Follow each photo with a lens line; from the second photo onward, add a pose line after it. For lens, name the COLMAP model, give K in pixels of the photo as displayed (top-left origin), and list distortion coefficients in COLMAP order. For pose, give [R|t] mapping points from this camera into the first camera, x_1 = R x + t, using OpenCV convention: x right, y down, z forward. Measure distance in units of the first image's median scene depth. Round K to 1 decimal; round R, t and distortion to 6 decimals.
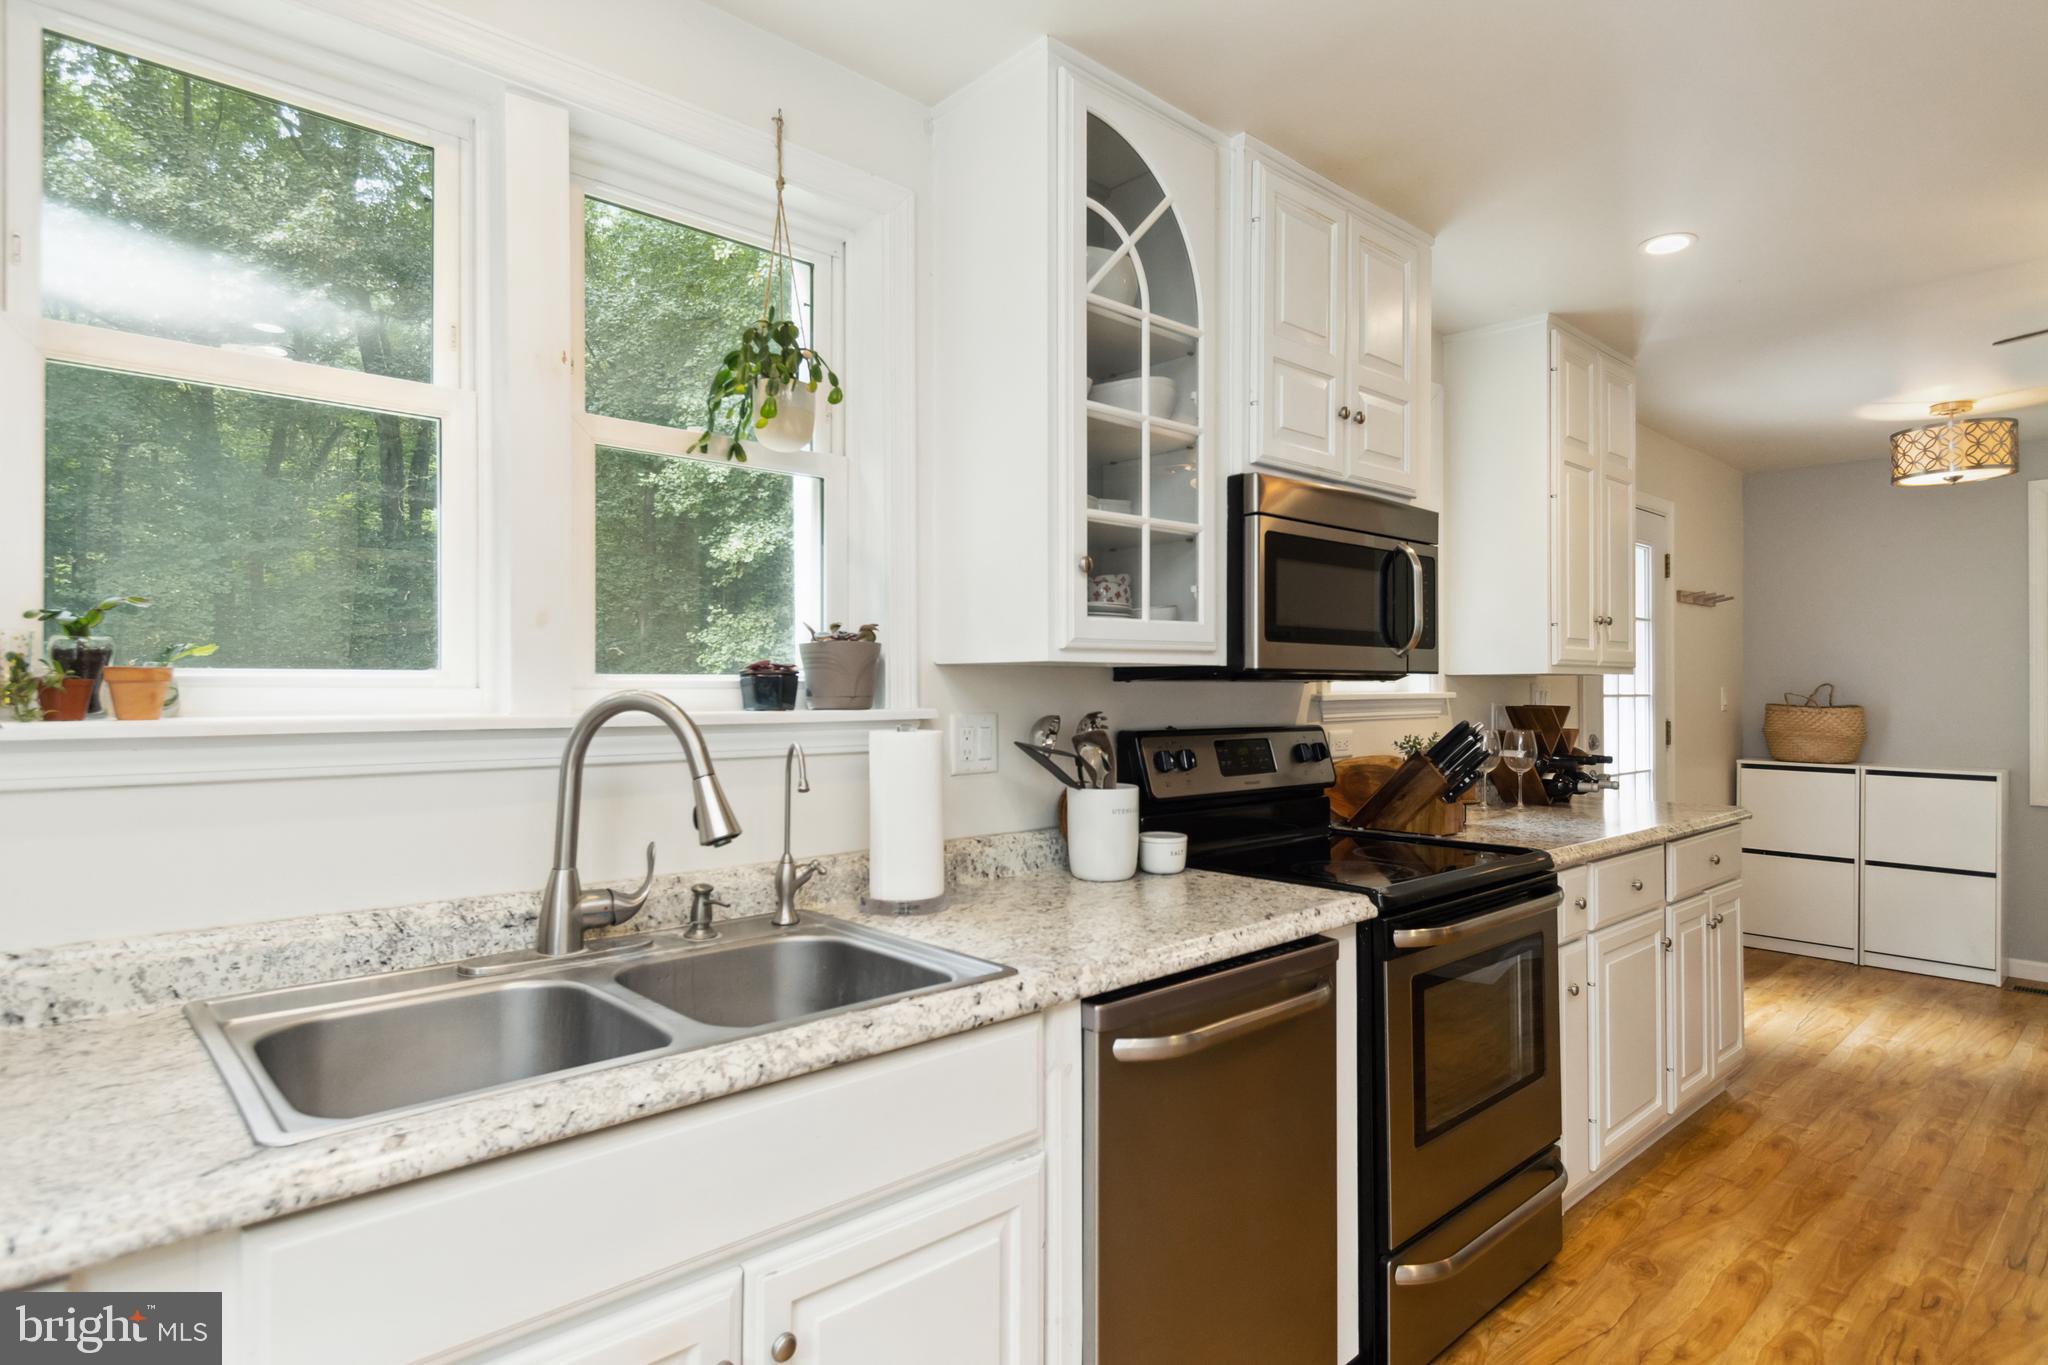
lens RADIAL K [[1097.6, 0, 1015.1], [0, 1097.6, 680.3], [0, 0, 1]] dist [0.010153, -0.003998]
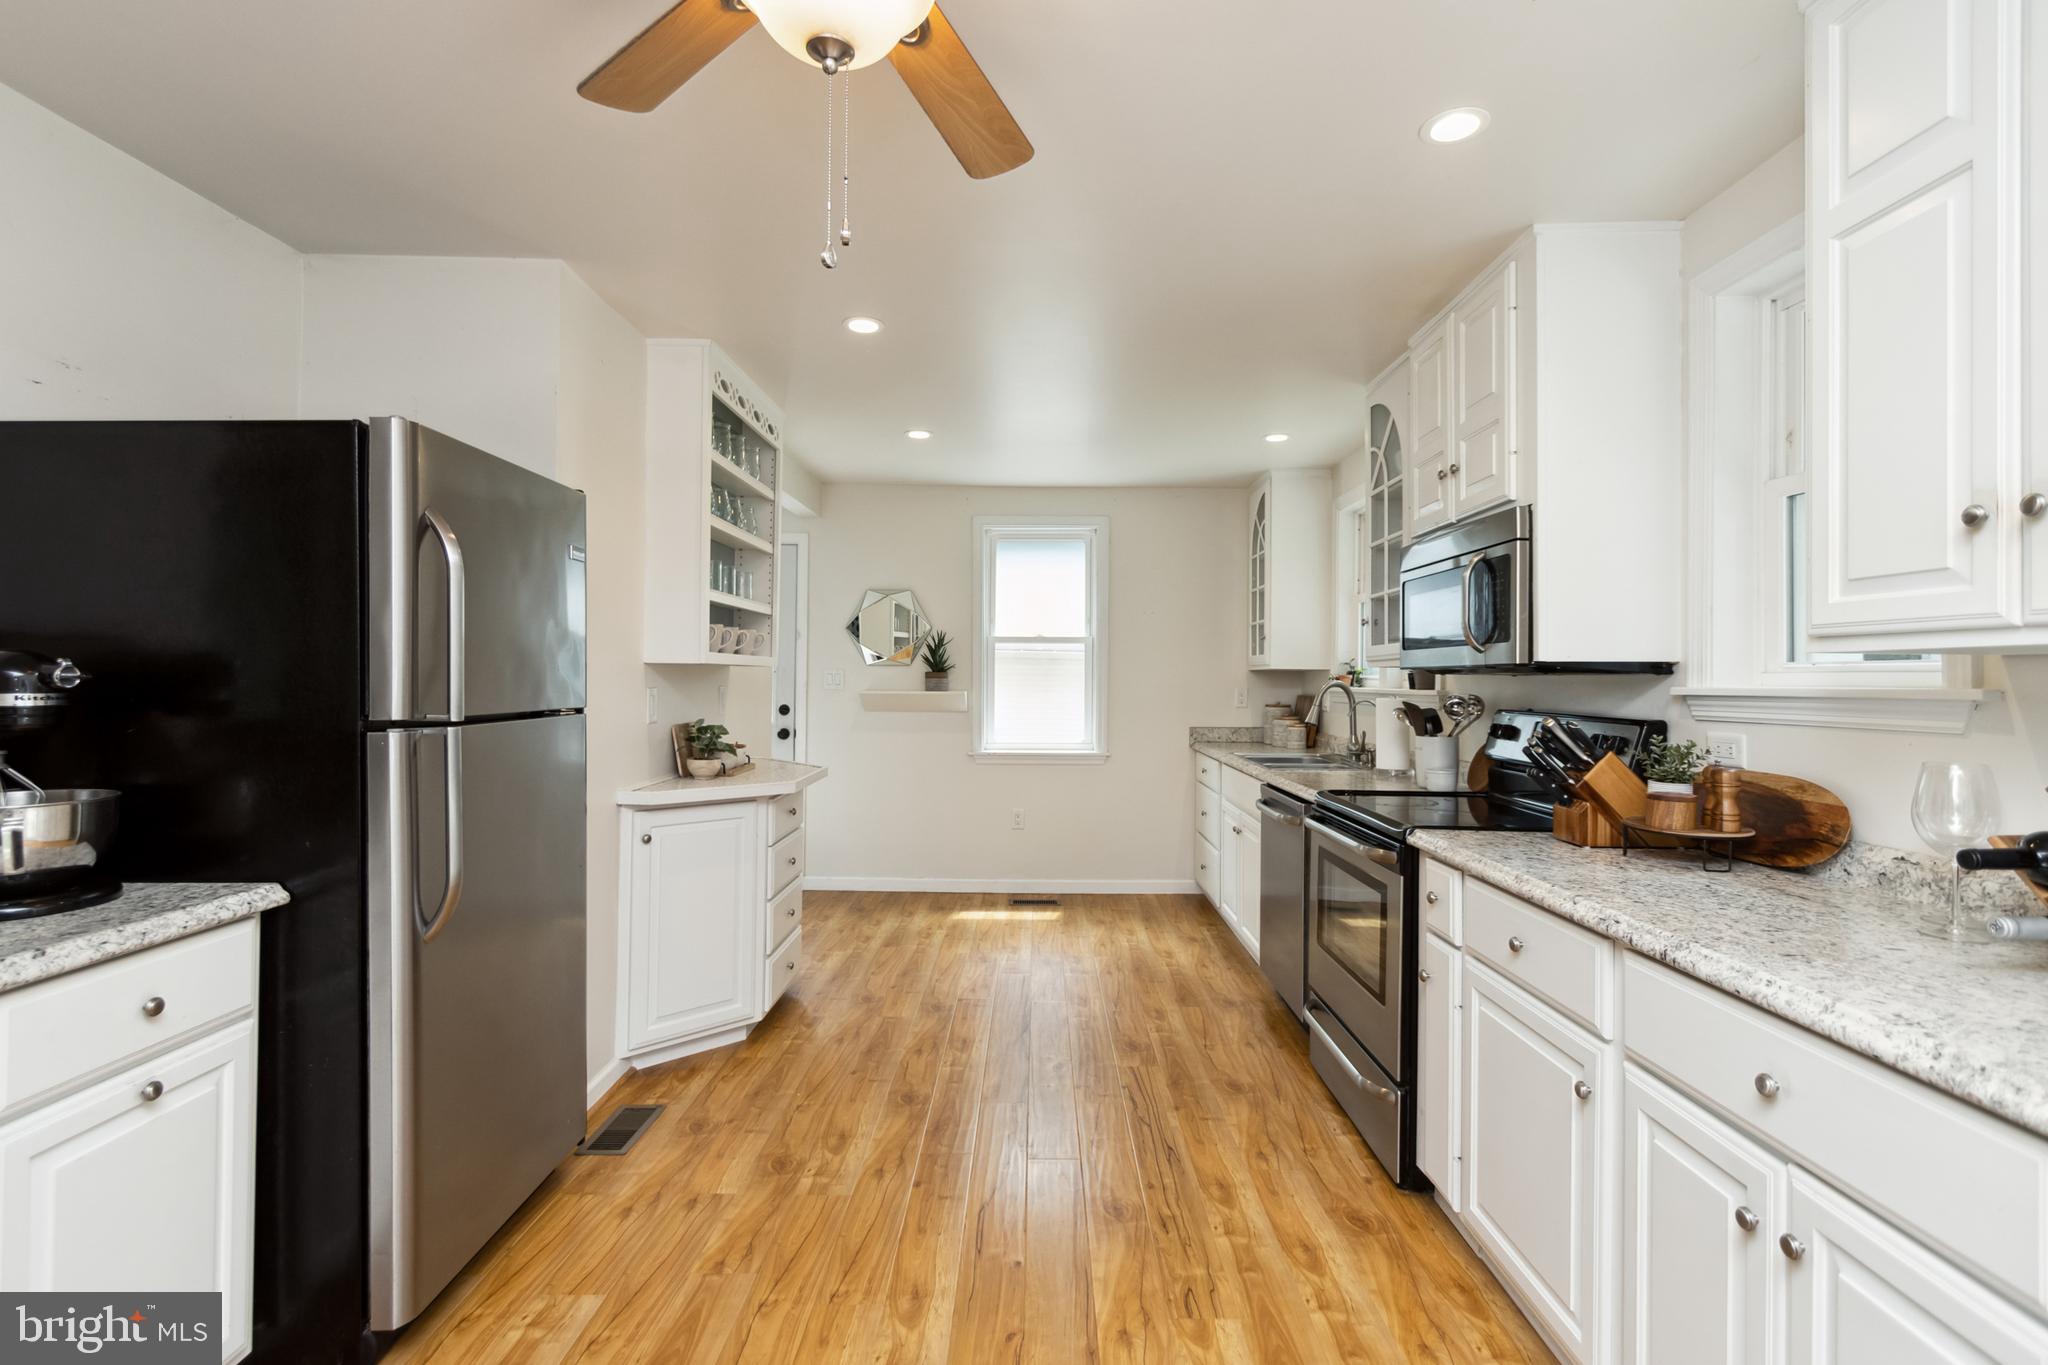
lens RADIAL K [[945.3, 0, 1028.7], [0, 945.3, 668.1], [0, 0, 1]] dist [0.003013, -0.000512]
pose [[-0.679462, -0.014386, -0.733569, 1.490197], [-0.001832, 0.999838, -0.017912, 0.014109], [0.733708, -0.010827, -0.679378, 1.413562]]
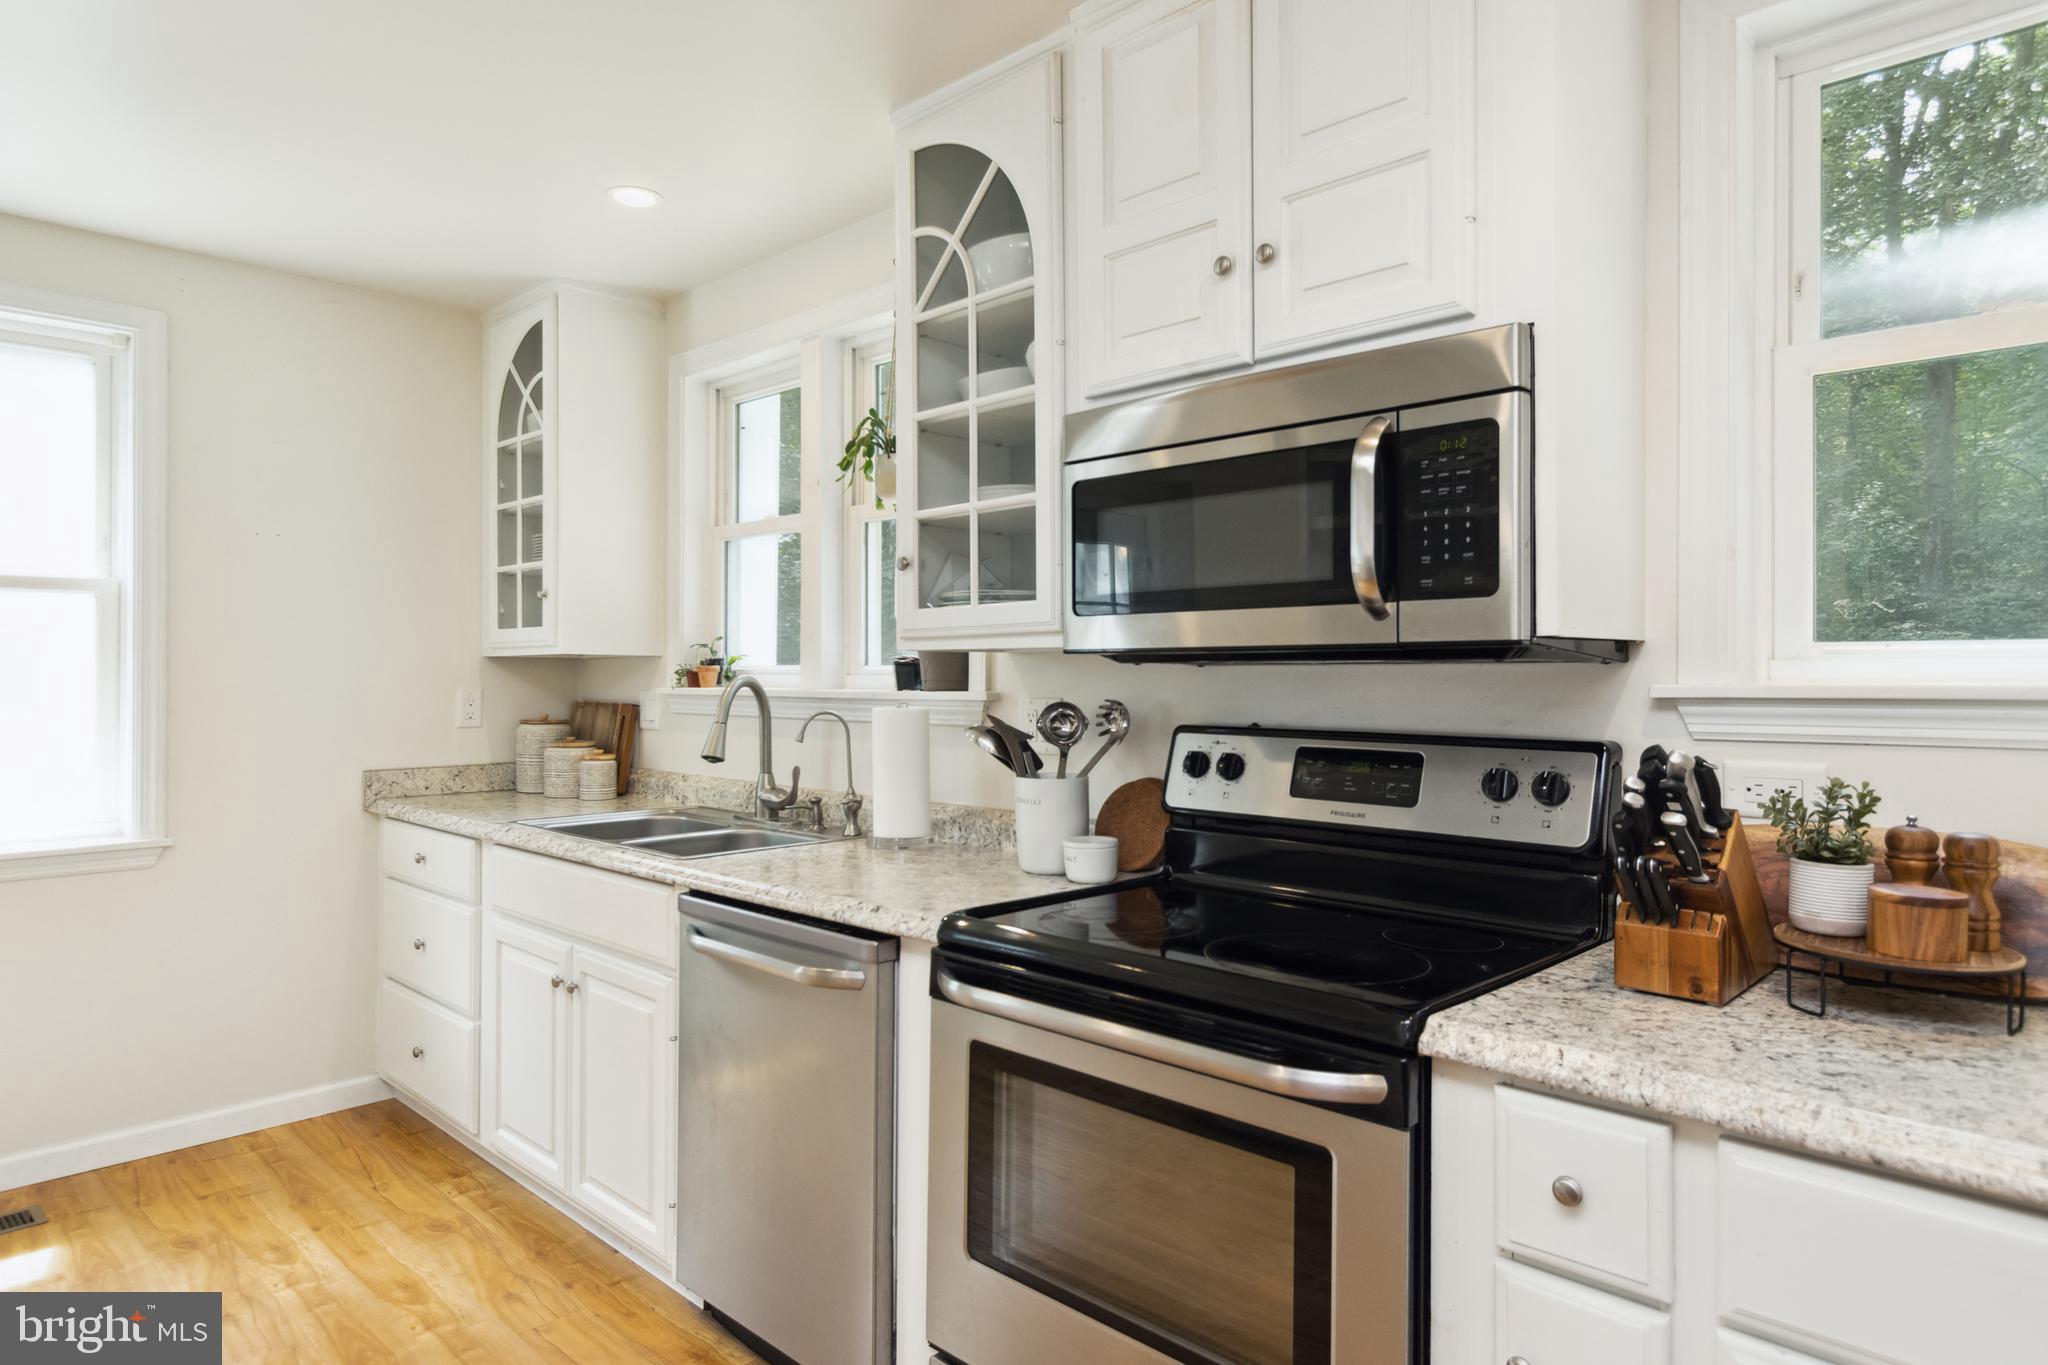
lens RADIAL K [[1199.2, 0, 1024.0], [0, 1199.2, 682.5], [0, 0, 1]] dist [0.001061, -0.002285]
pose [[0.065982, 0.003782, -0.997814, 1.023890], [0.007062, 0.999966, 0.004258, 0.008450], [0.997796, -0.007328, 0.065953, 0.826461]]
